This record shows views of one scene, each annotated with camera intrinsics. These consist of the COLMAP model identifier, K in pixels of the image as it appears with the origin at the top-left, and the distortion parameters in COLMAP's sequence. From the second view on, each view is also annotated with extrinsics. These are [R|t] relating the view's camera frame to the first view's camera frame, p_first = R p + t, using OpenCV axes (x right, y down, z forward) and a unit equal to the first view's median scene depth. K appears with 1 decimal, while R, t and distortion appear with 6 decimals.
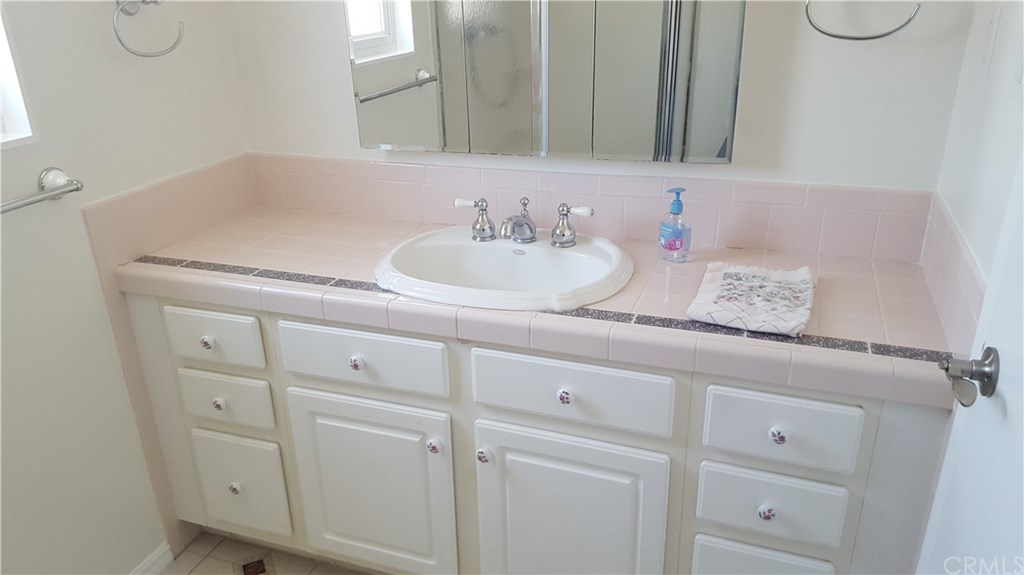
lens RADIAL K [[758.7, 0, 513.8], [0, 758.7, 292.3], [0, 0, 1]] dist [0.104474, -0.160686]
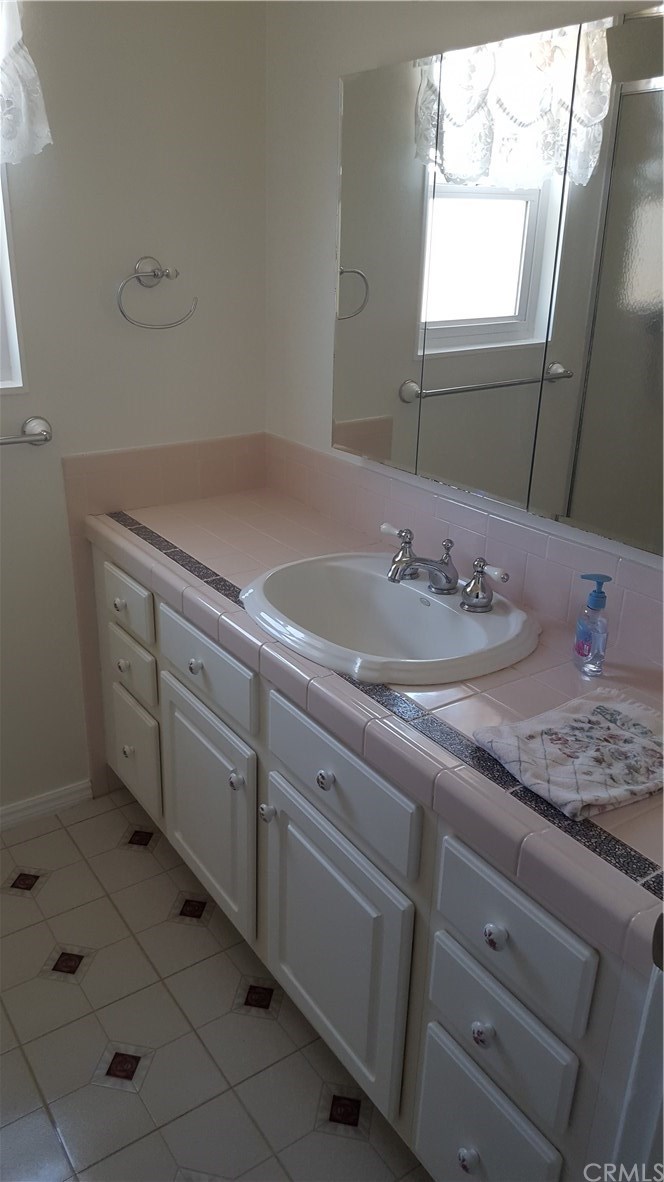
lens RADIAL K [[875.8, 0, 292.0], [0, 875.8, 577.6], [0, 0, 1]] dist [0.104474, -0.160686]
pose [[0.804383, 0.254647, -0.536771, 0.425754], [-0.261458, 0.963020, 0.065051, -0.110509], [0.533487, 0.088017, 0.841216, 0.128666]]
